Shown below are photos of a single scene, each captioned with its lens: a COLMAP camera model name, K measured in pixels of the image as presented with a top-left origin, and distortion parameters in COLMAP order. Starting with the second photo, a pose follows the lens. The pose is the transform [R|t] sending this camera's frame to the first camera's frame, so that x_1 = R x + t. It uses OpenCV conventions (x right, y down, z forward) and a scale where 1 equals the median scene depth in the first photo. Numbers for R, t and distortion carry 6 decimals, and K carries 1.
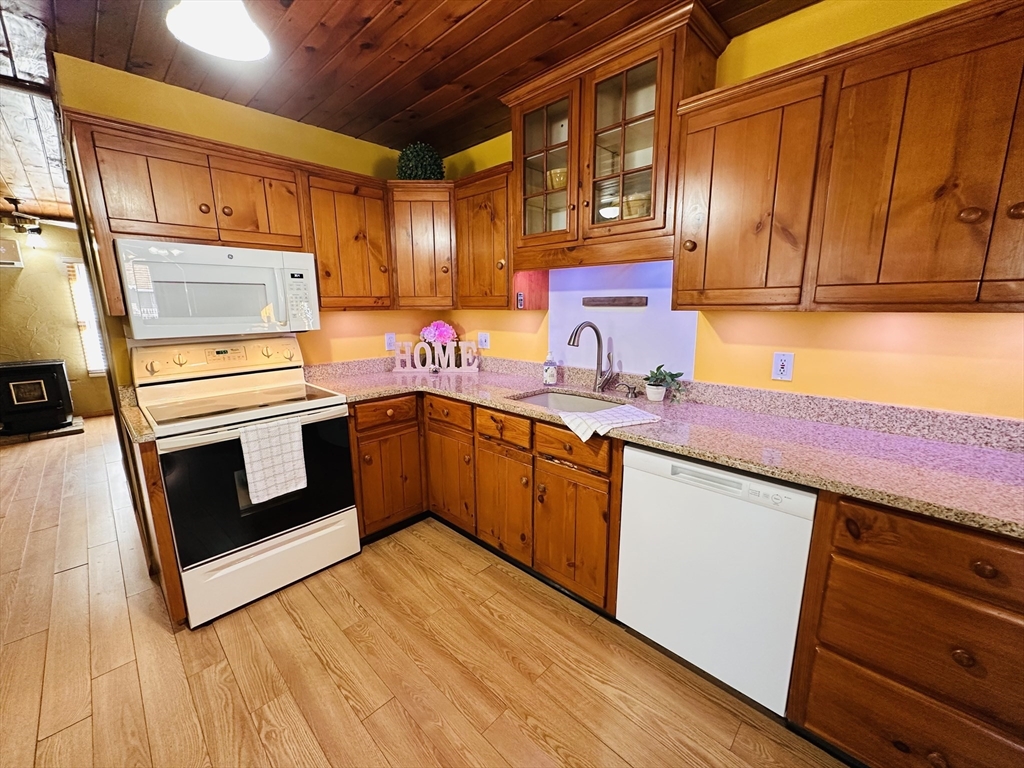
lens RADIAL K [[409.5, 0, 509.9], [0, 409.5, 383.6], [0, 0, 1]] dist [-0.002126, 0.000377]
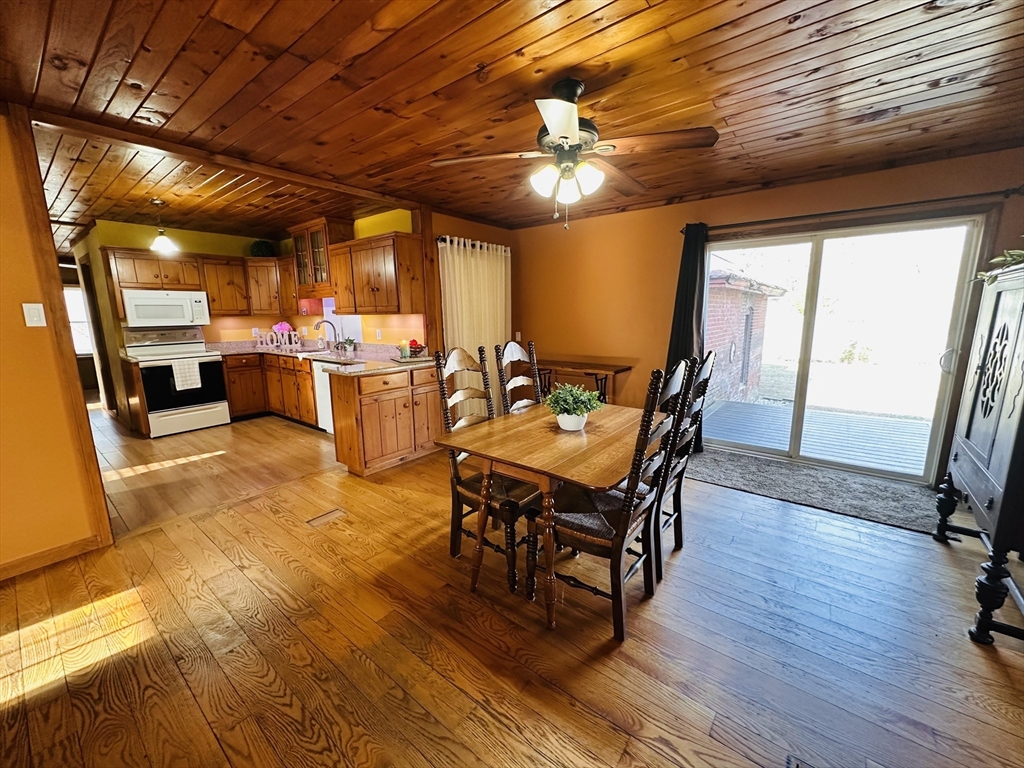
lens RADIAL K [[409.5, 0, 514.3], [0, 409.5, 384.8], [0, 0, 1]] dist [-0.002126, 0.000377]
pose [[0.995429, -0.020823, 0.093211, 1.002976], [0.022488, 0.999605, -0.016844, 0.279508], [-0.092823, 0.018863, 0.995504, -1.419497]]
